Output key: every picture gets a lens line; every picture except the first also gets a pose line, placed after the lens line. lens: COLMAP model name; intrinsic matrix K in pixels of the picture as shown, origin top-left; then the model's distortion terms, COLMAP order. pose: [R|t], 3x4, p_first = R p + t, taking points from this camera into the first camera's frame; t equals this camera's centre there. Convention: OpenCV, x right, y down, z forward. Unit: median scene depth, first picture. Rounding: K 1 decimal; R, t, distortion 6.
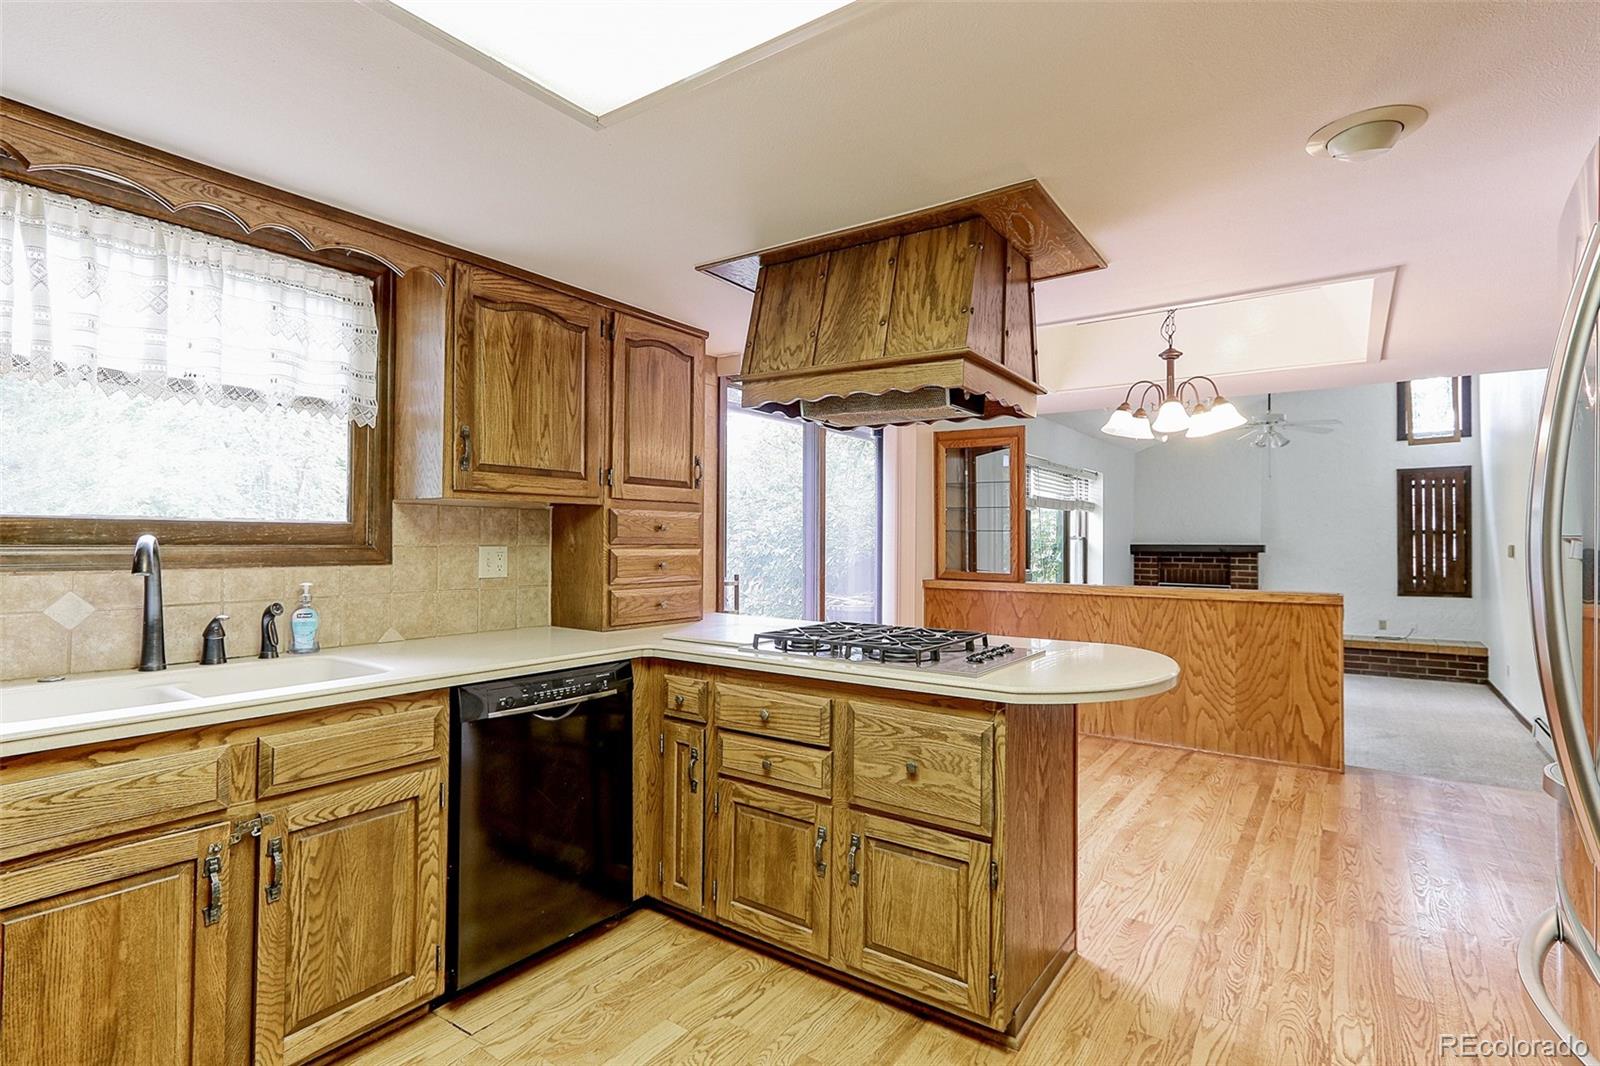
lens RADIAL K [[774.8, 0, 797.3], [0, 774.8, 533.7], [0, 0, 1]] dist [0.001733, 0.001690]
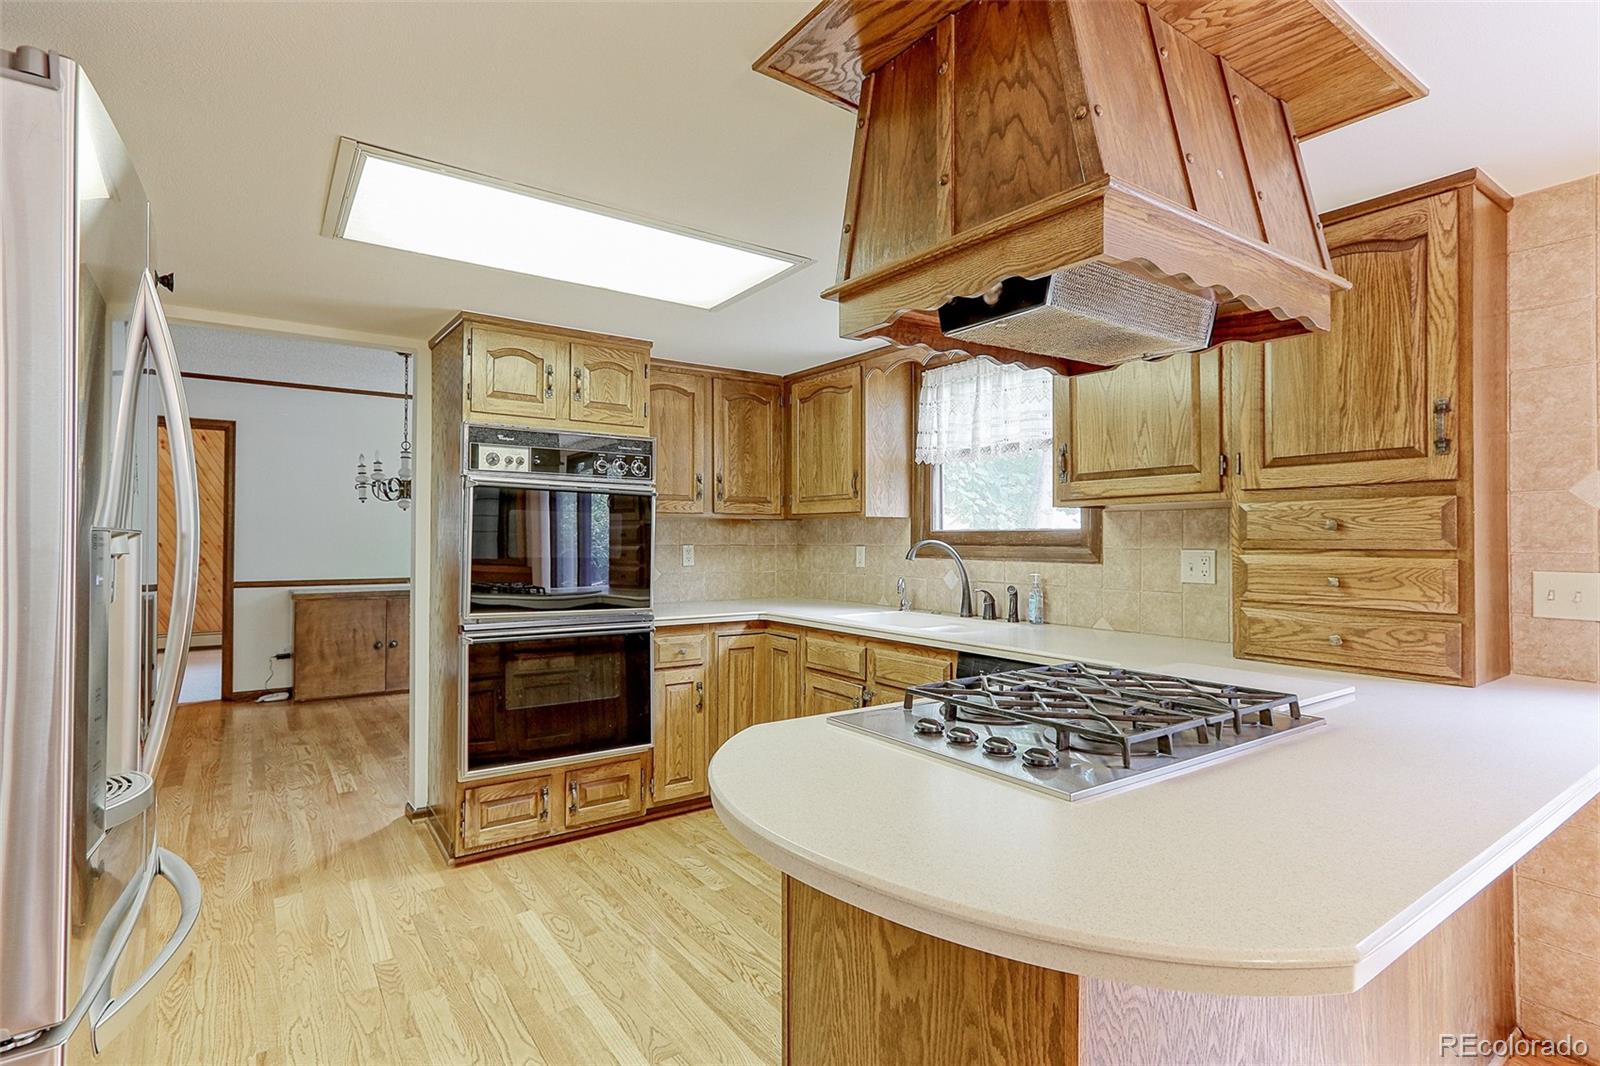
lens RADIAL K [[774.8, 0, 797.3], [0, 774.8, 533.7], [0, 0, 1]] dist [0.001733, 0.001690]
pose [[-0.332697, -0.014249, -0.942926, 0.718202], [0.002823, 0.999866, -0.016105, 0.011105], [0.943029, -0.008021, -0.332613, 0.923869]]
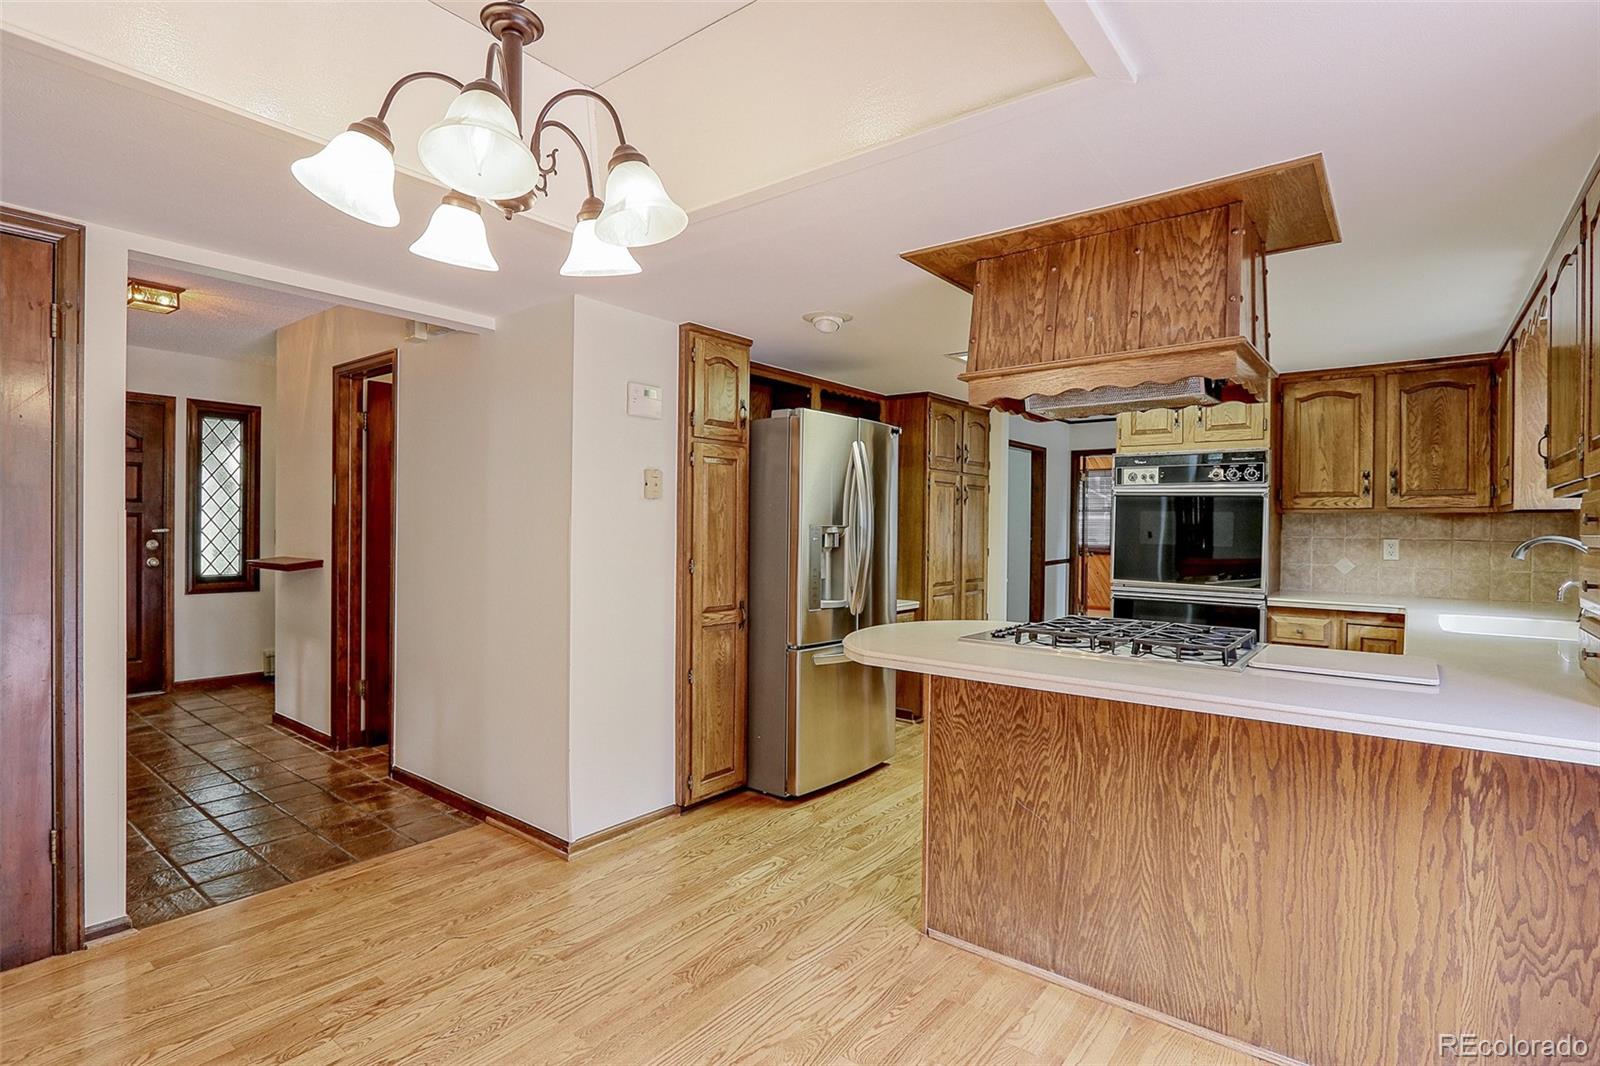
lens RADIAL K [[774.8, 0, 787.2], [0, 774.8, 534.6], [0, 0, 1]] dist [-0.009550, 0.000206]
pose [[-0.998433, -0.016778, 0.053395, 0.444614], [-0.016592, 0.999855, 0.003922, 0.013022], [-0.053453, 0.003030, -0.998566, 1.872993]]
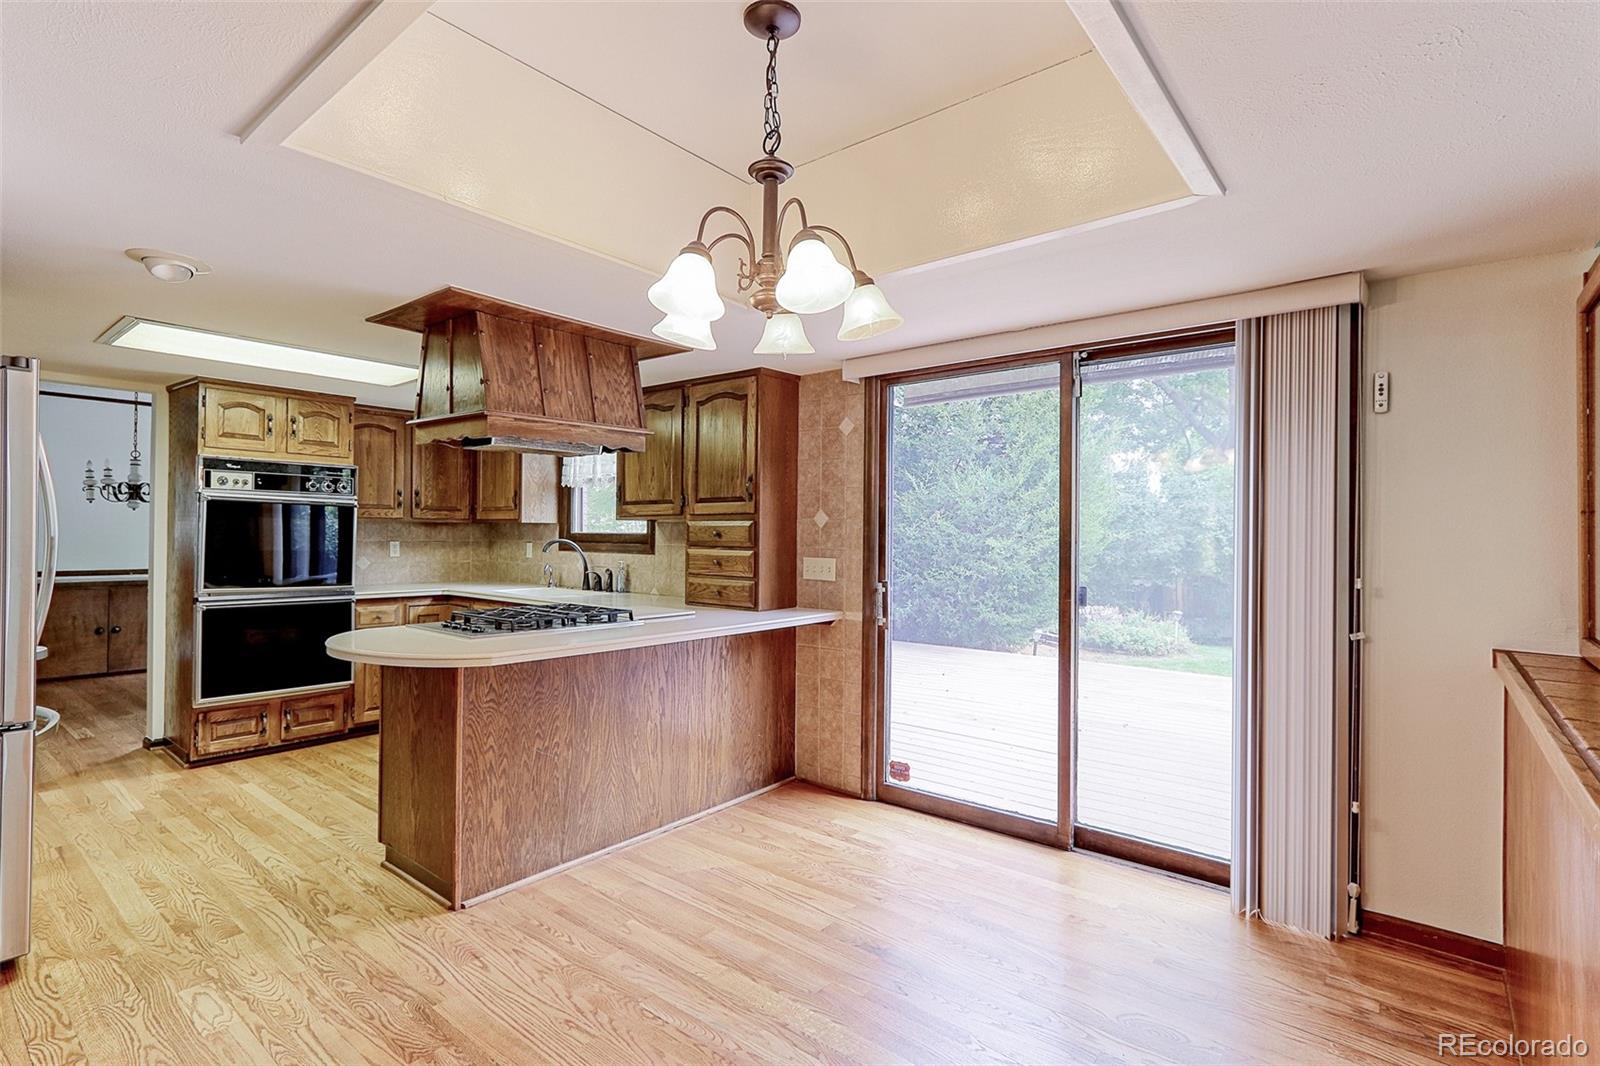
lens RADIAL K [[765.6, 0, 800.0], [0, 765.6, 533.0], [0, 0, 1]] dist [0.003928, 0.000502]
pose [[-0.068743, -0.010467, -0.997580, 1.323311], [-0.001836, 0.999945, -0.010365, 0.004702], [0.997633, 0.001119, -0.068758, 1.449161]]
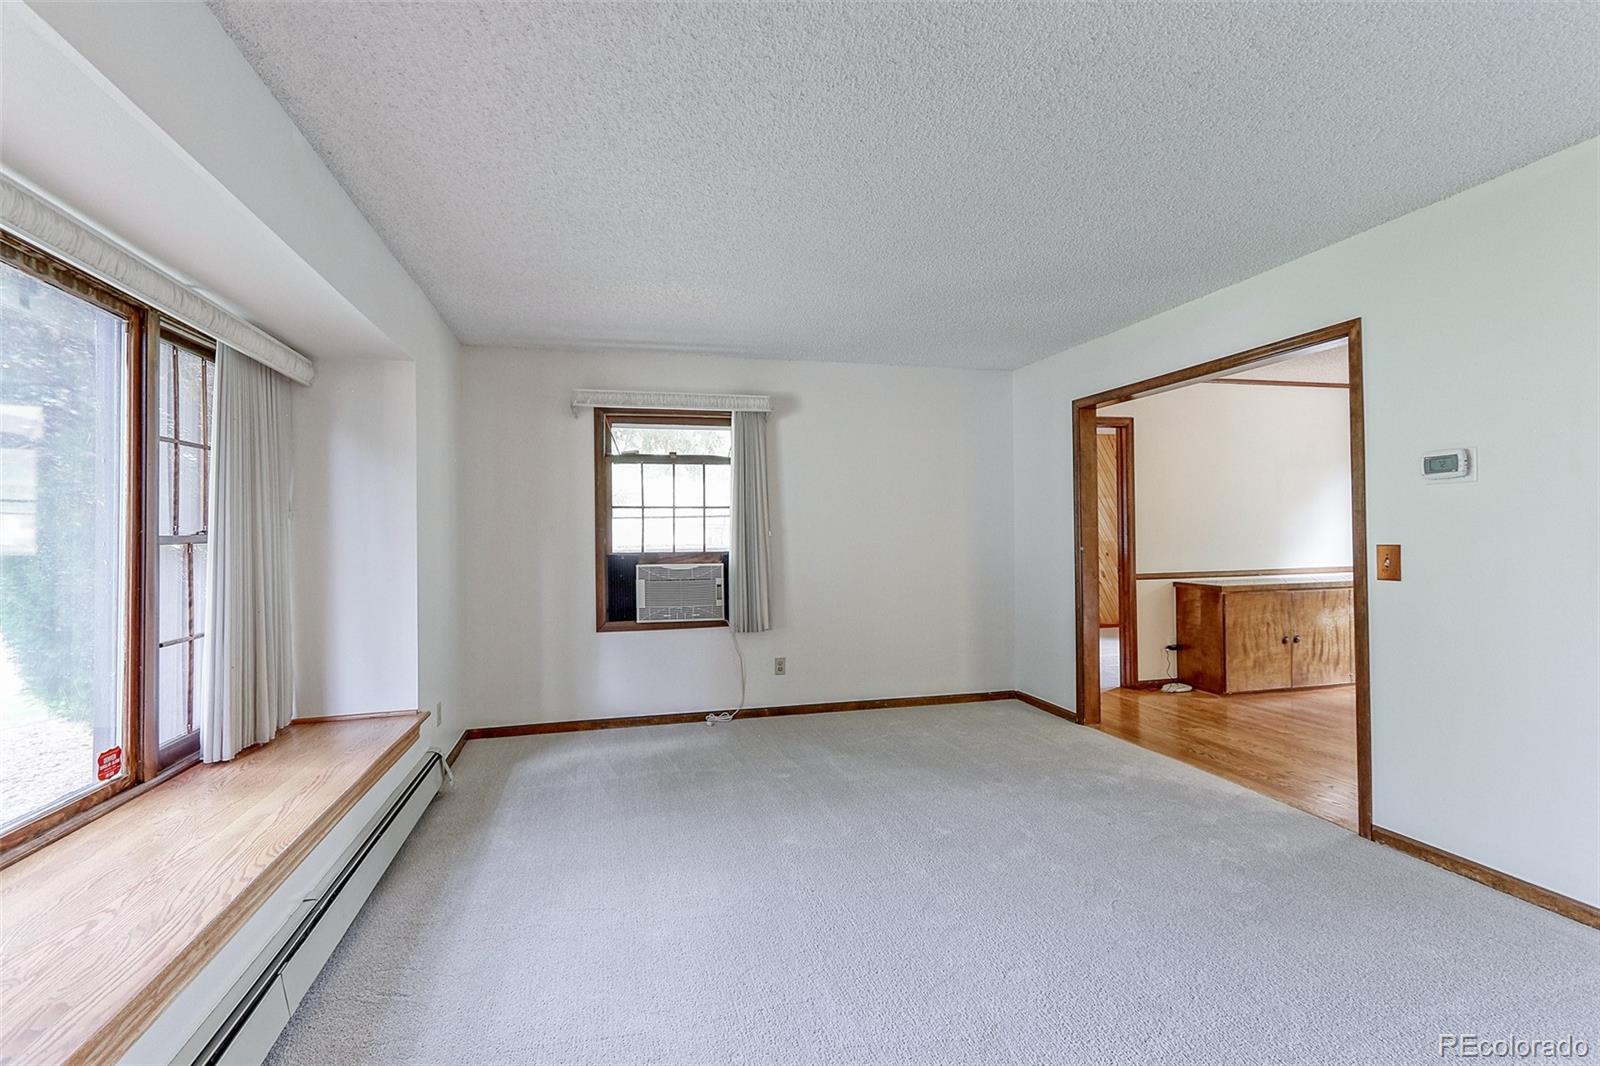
lens RADIAL K [[774.8, 0, 787.2], [0, 774.8, 534.6], [0, 0, 1]] dist [-0.009550, 0.000206]
pose [[-0.638941, 0.001738, -0.769254, 1.616630], [0.012383, 0.999891, -0.008026, -0.002114], [0.769156, -0.014654, -0.638893, -0.759343]]
